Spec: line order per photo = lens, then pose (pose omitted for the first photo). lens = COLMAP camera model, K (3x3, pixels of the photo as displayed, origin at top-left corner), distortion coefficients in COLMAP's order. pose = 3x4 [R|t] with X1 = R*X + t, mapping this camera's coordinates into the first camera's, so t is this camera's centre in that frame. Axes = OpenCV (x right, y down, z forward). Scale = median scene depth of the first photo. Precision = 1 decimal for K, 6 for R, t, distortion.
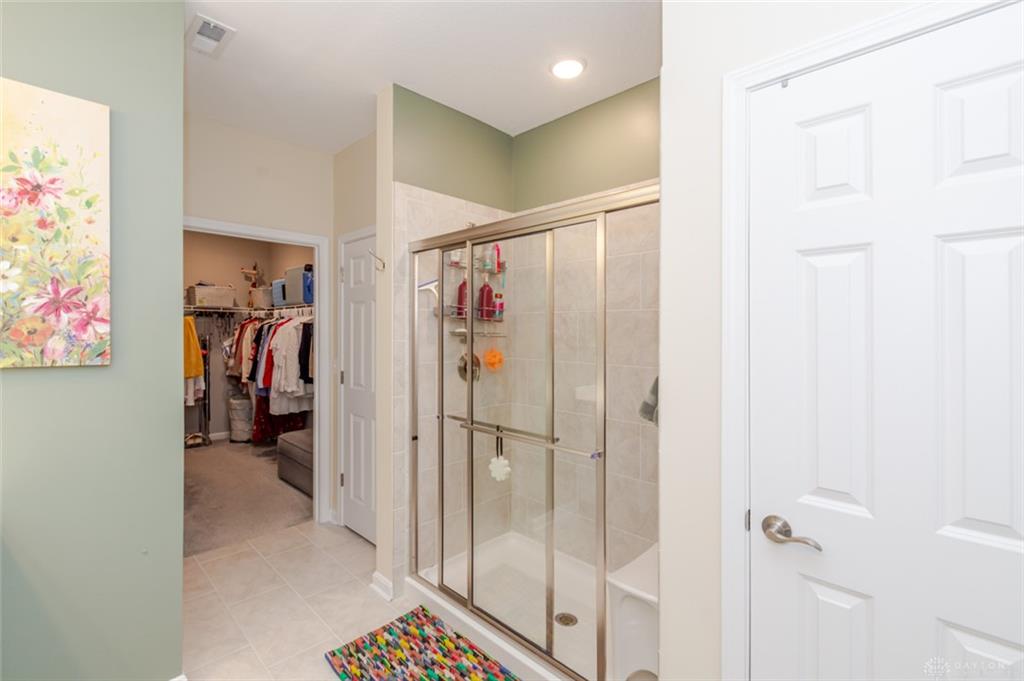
lens RADIAL K [[458.1, 0, 510.4], [0, 458.1, 337.9], [0, 0, 1]] dist [0.010045, -0.000937]
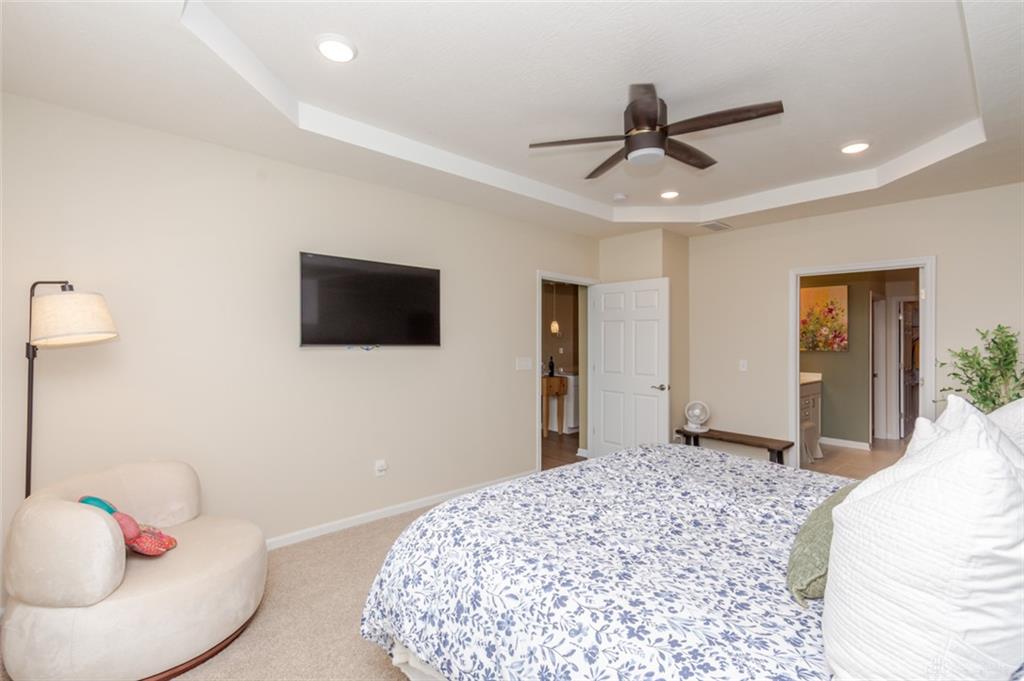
lens RADIAL K [[458.1, 0, 510.5], [0, 458.1, 340.8], [0, 0, 1]] dist [0.010045, -0.000937]
pose [[0.221413, -0.007734, -0.975149, 2.411159], [-0.001131, 0.999966, -0.008187, 0.003543], [0.975180, 0.002915, 0.221397, -2.772323]]
